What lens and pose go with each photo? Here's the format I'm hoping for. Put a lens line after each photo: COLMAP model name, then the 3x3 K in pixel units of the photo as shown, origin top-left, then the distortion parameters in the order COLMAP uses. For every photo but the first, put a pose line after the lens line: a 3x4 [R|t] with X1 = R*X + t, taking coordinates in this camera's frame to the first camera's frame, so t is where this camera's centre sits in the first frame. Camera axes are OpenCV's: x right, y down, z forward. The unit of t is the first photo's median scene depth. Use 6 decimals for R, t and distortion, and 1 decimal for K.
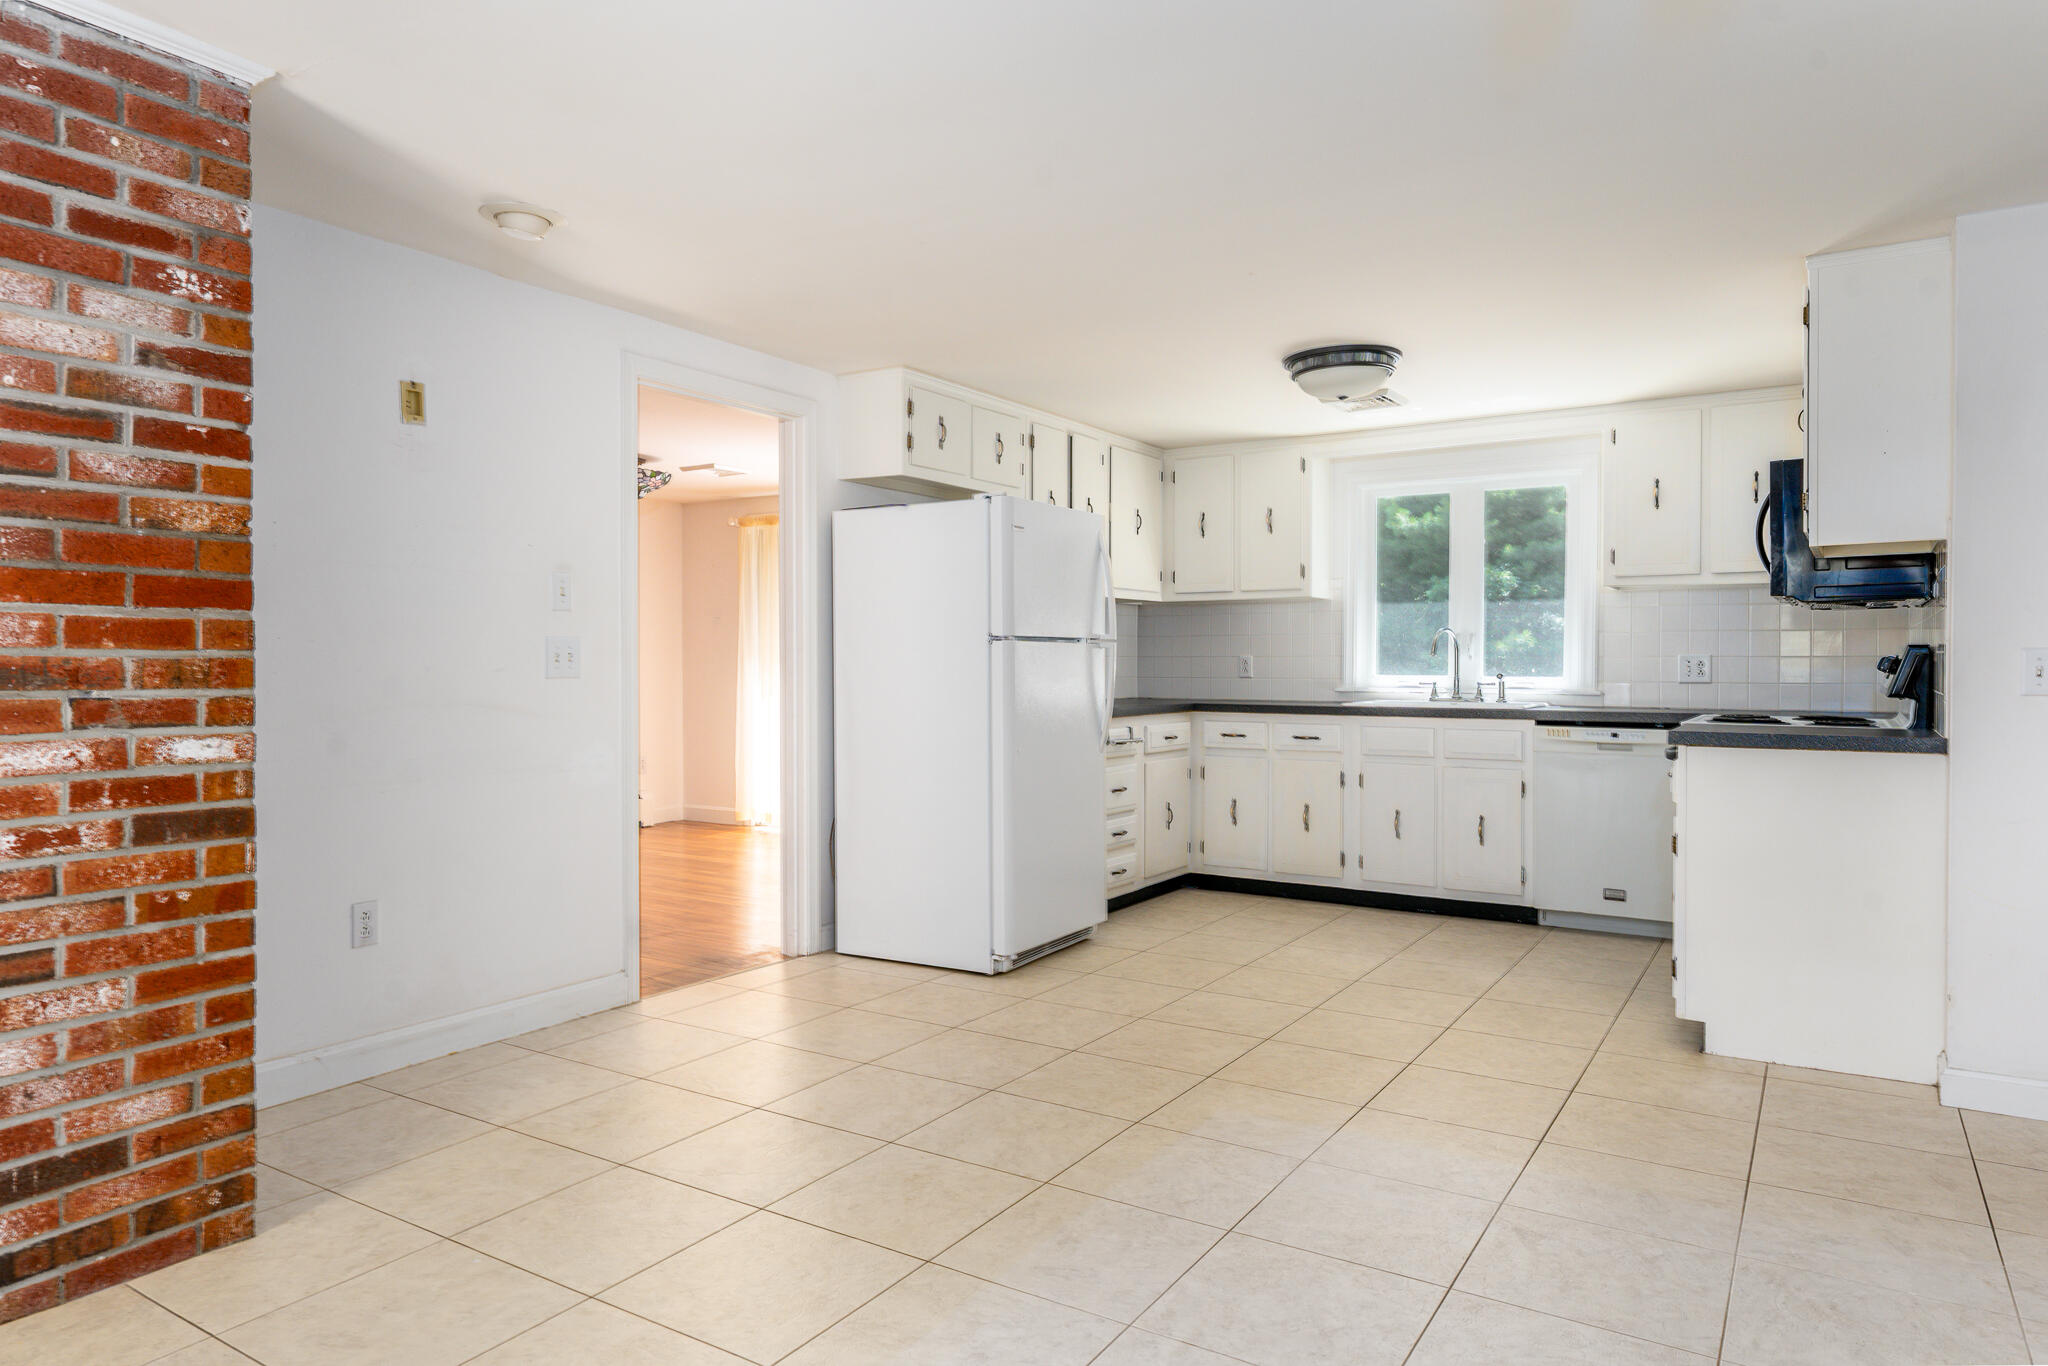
lens RADIAL K [[1271.6, 0, 1023.1], [0, 1271.6, 677.9], [0, 0, 1]] dist [0.002392, -0.002252]
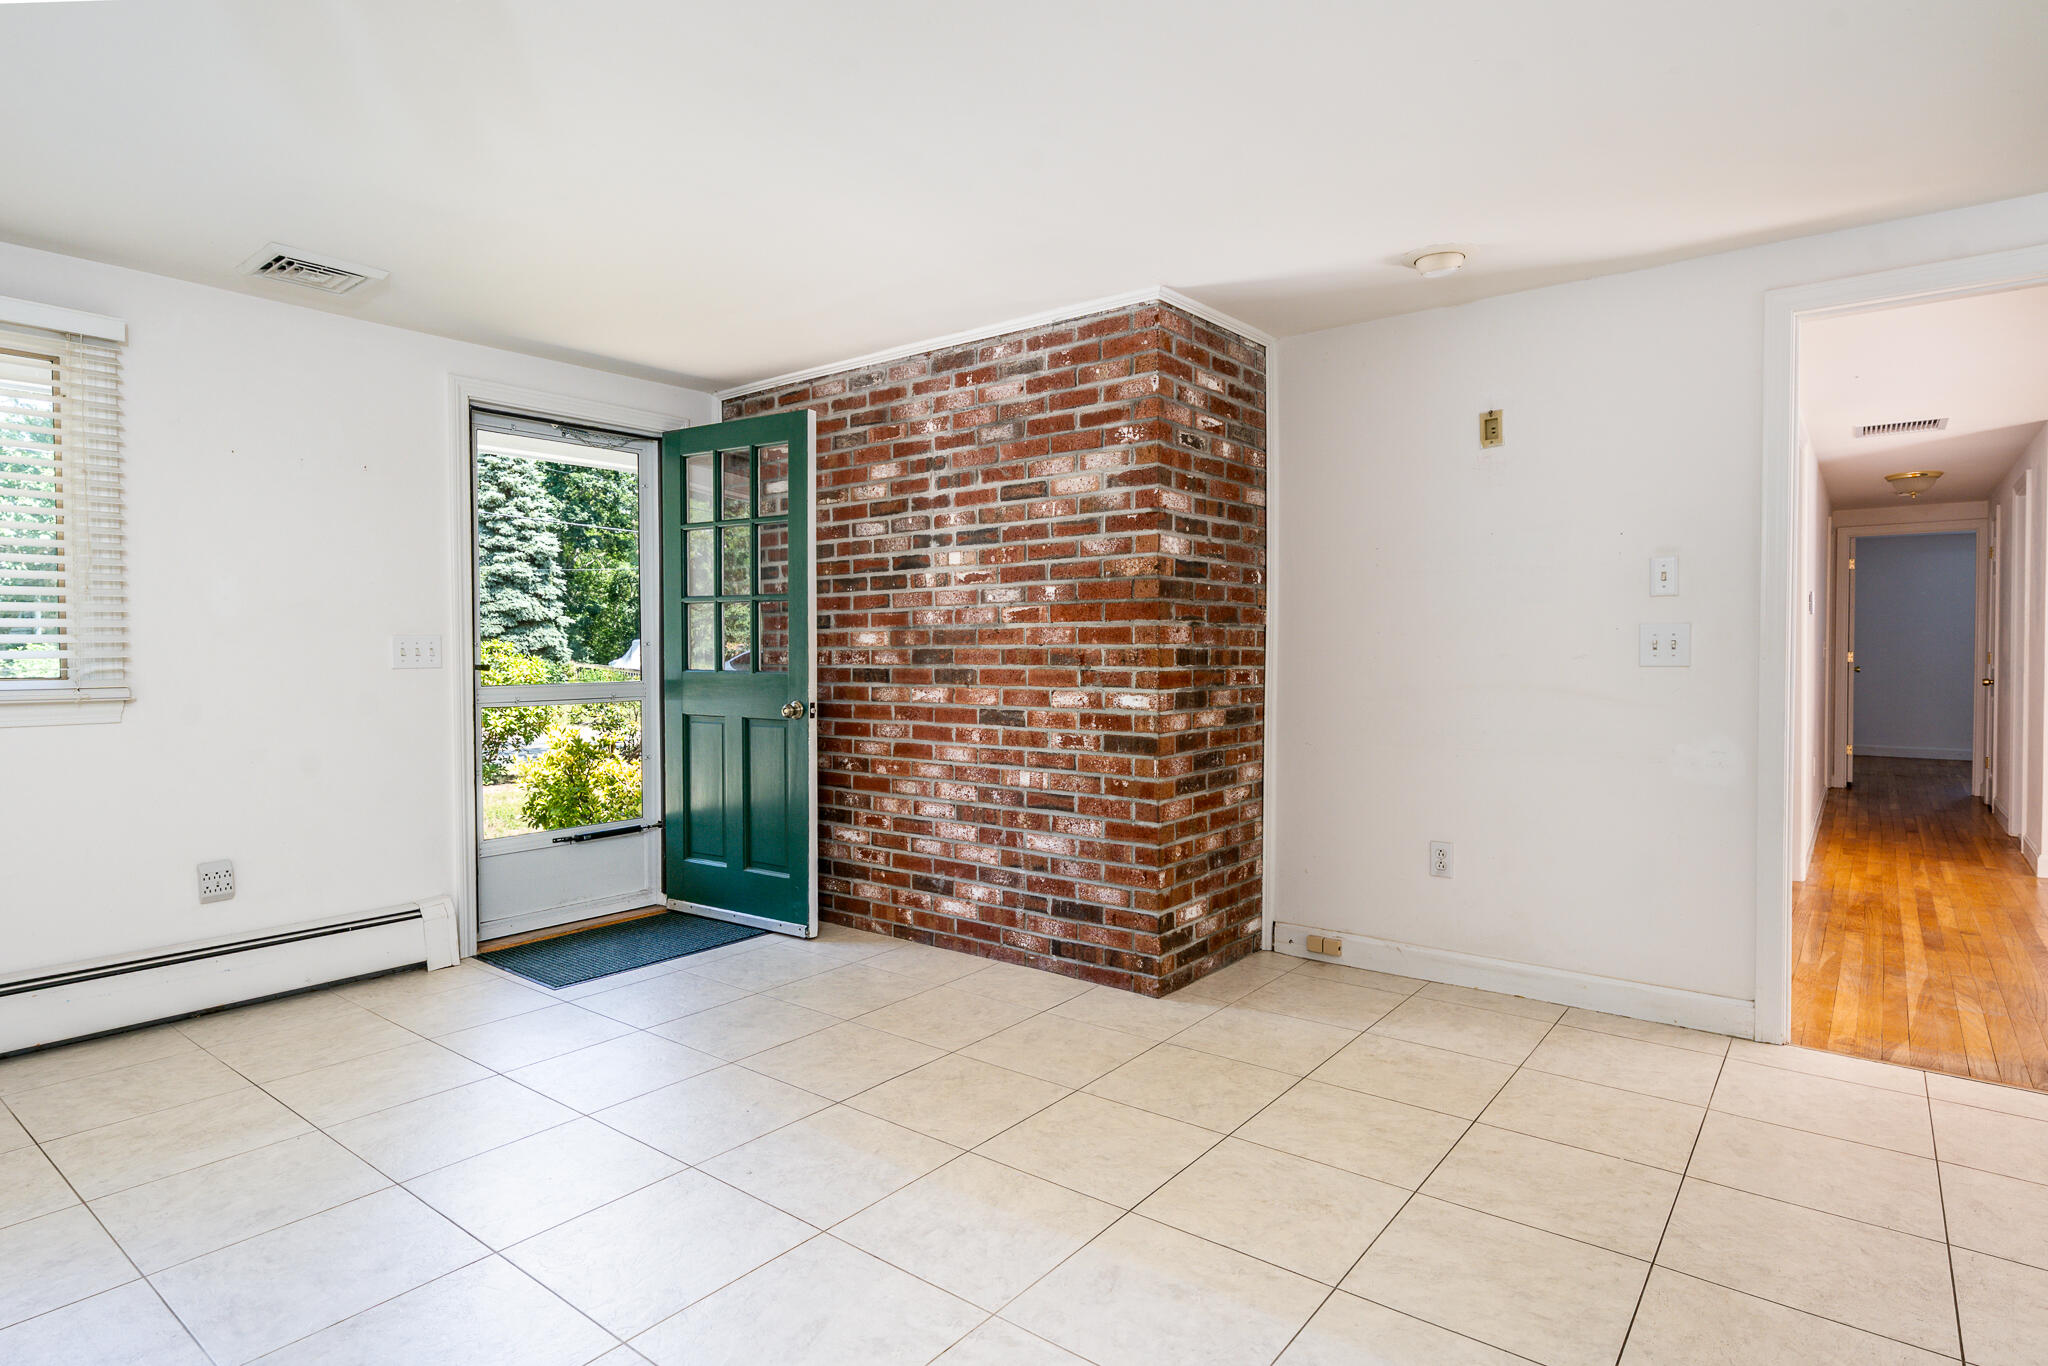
lens RADIAL K [[1079.7, 0, 1023.5], [0, 1079.7, 675.4], [0, 0, 1]] dist [-0.002276, 0.000740]
pose [[-0.100728, 0.022021, -0.994670, 0.858378], [-0.009878, 0.999684, 0.023132, -0.012109], [0.994865, 0.012155, -0.100478, 1.034698]]
